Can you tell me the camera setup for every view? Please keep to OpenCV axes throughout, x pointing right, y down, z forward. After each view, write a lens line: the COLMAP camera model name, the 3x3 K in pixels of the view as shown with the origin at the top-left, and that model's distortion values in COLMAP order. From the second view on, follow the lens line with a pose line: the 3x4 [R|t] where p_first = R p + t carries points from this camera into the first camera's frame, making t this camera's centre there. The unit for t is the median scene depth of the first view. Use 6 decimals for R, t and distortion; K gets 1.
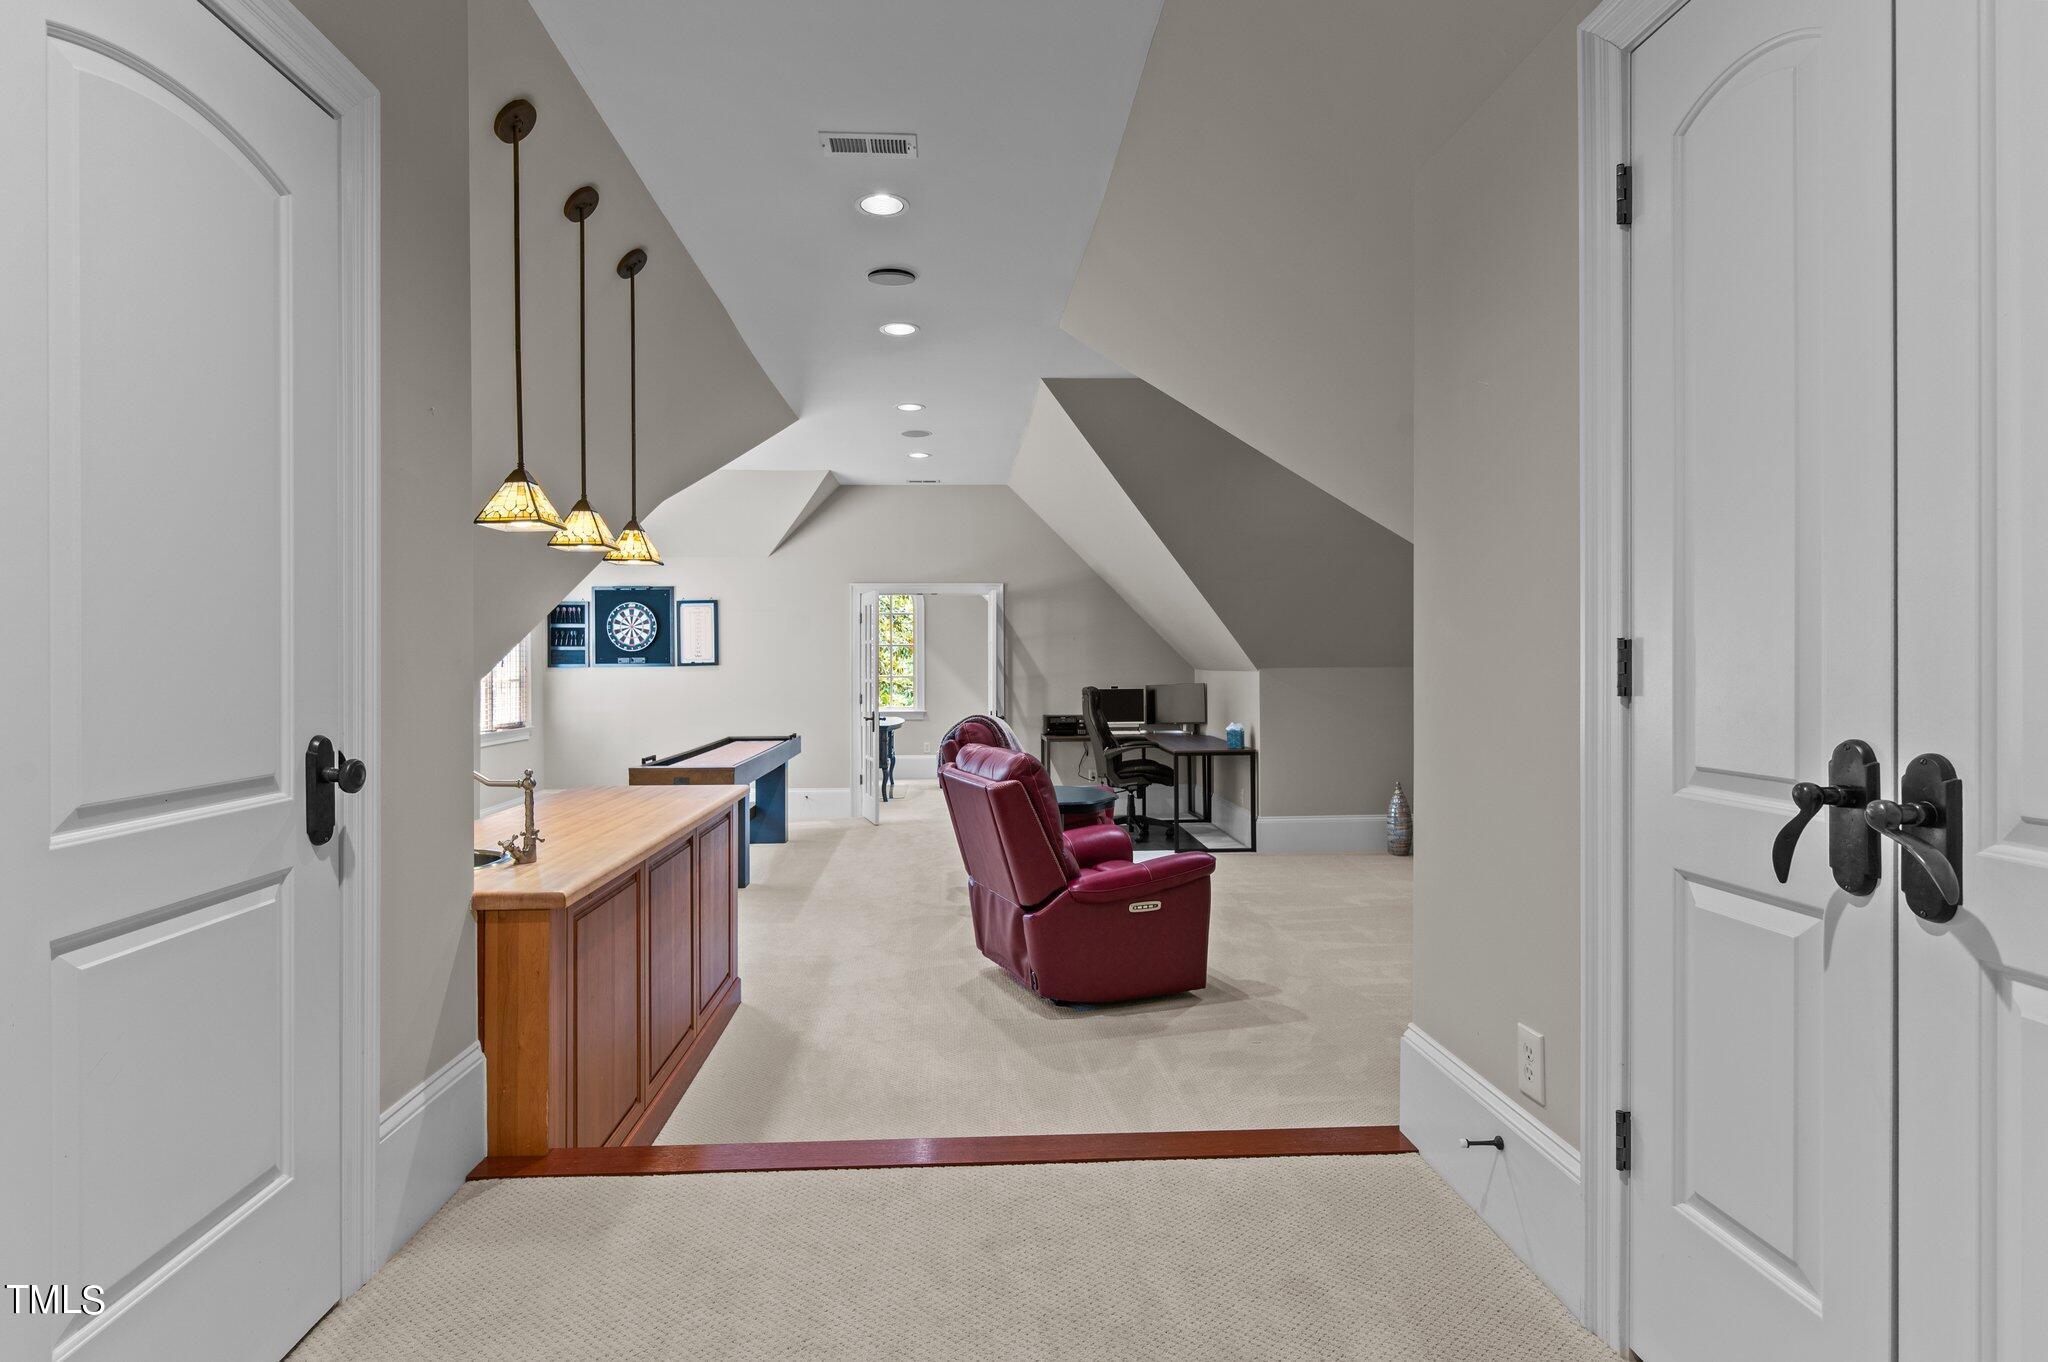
lens RADIAL K [[1019.9, 0, 1015.3], [0, 1019.9, 659.8], [0, 0, 1]] dist [0.000555, -0.000004]
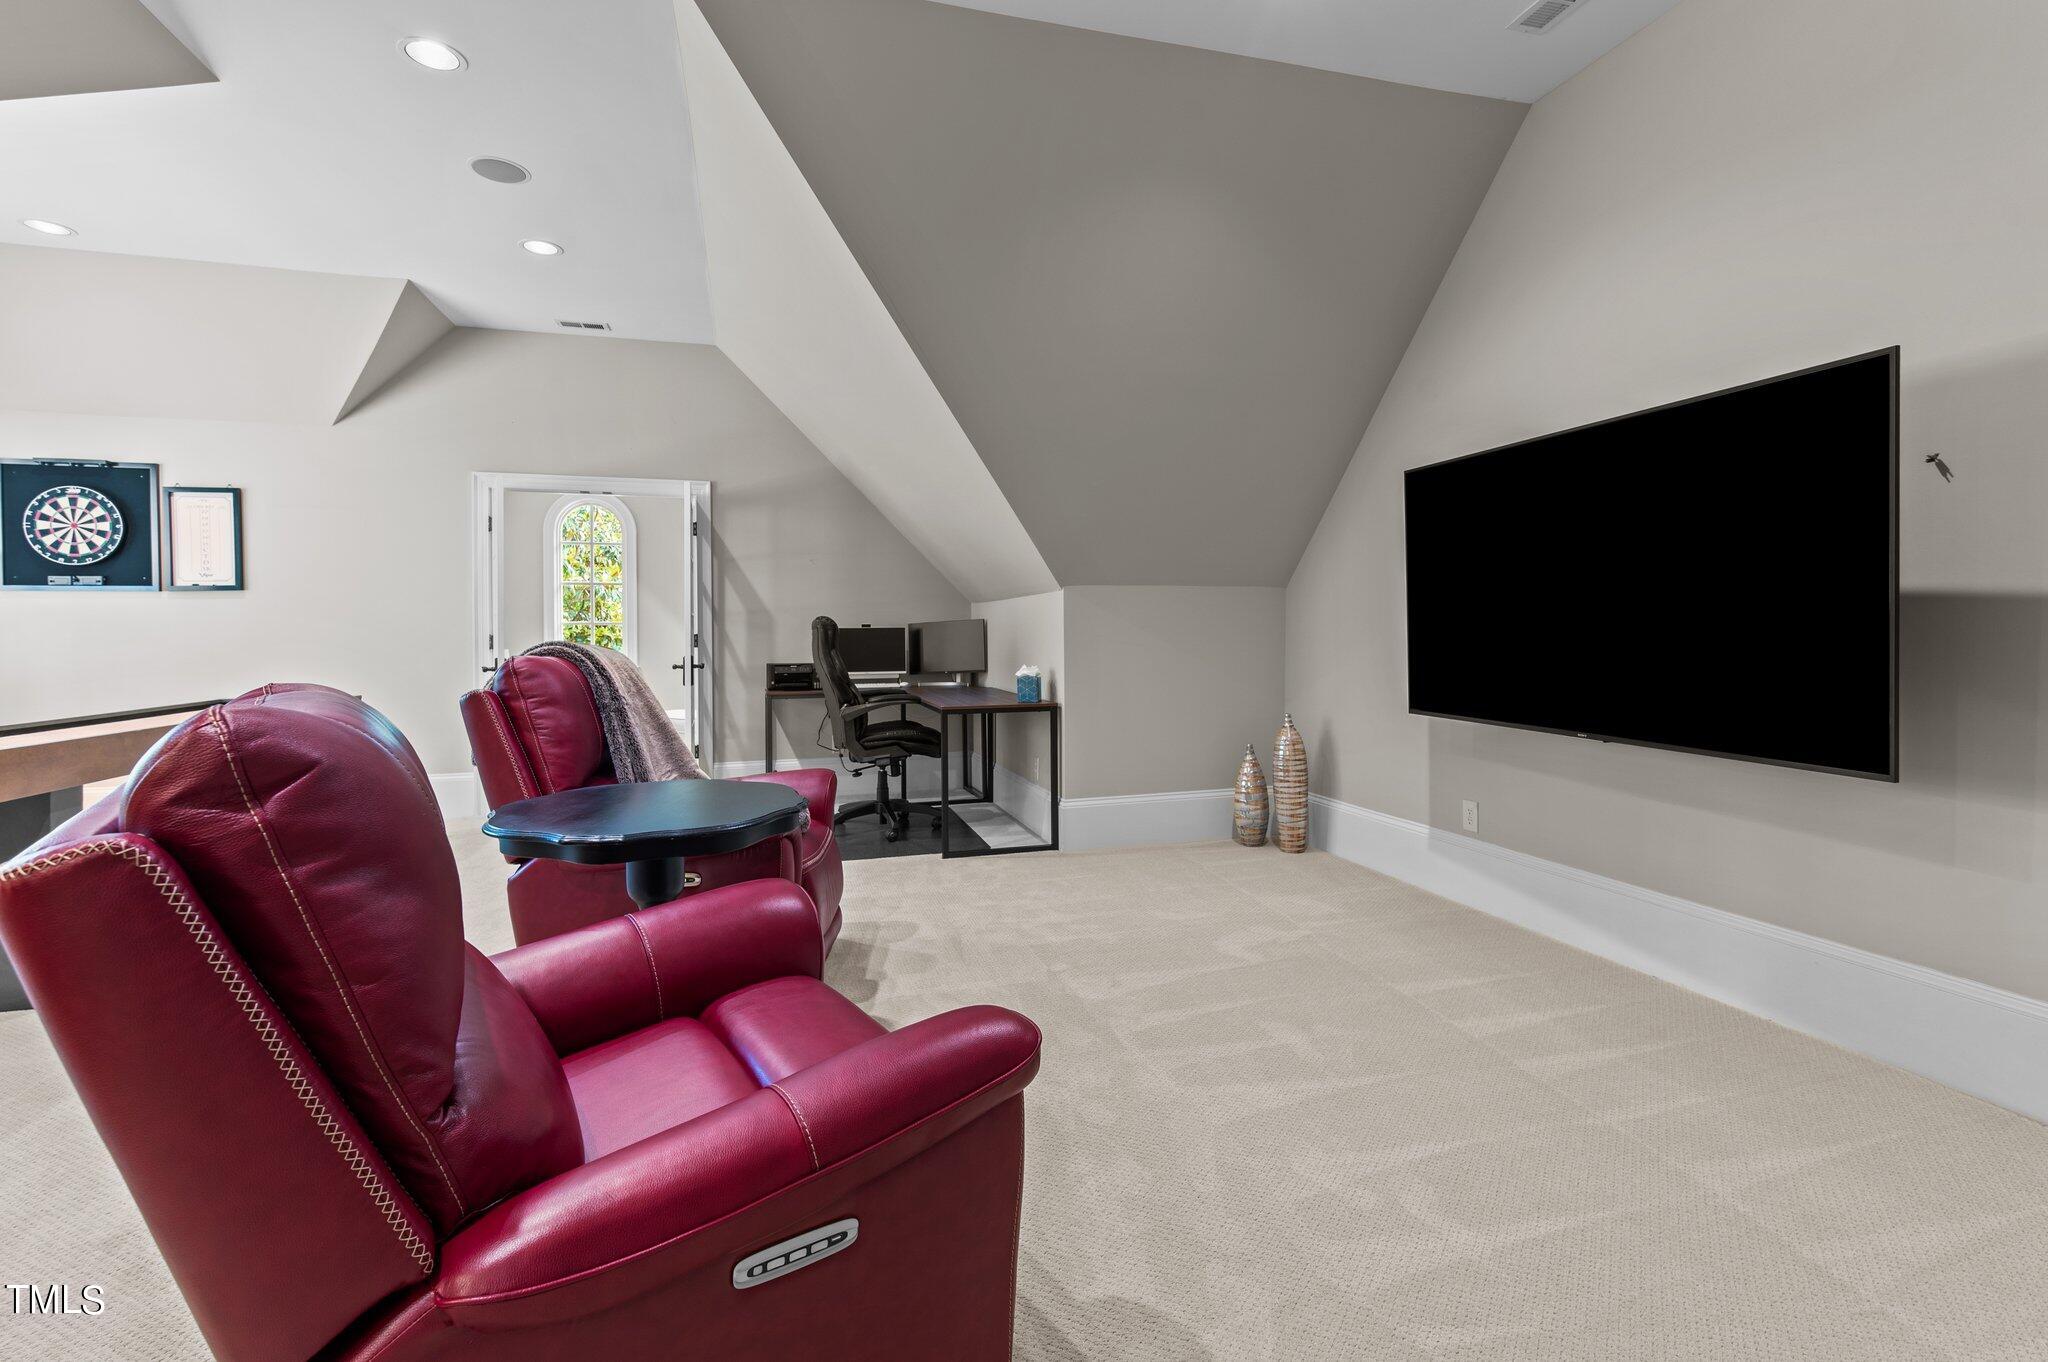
lens RADIAL K [[891.4, 0, 1025.4], [0, 891.4, 633.6], [0, 0, 1]] dist [-0.001313, -0.000044]
pose [[0.972499, -0.000790, 0.232908, 0.060485], [0.000725, 1.000000, 0.000367, 0.033875], [-0.232908, -0.000188, 0.972499, 0.345828]]
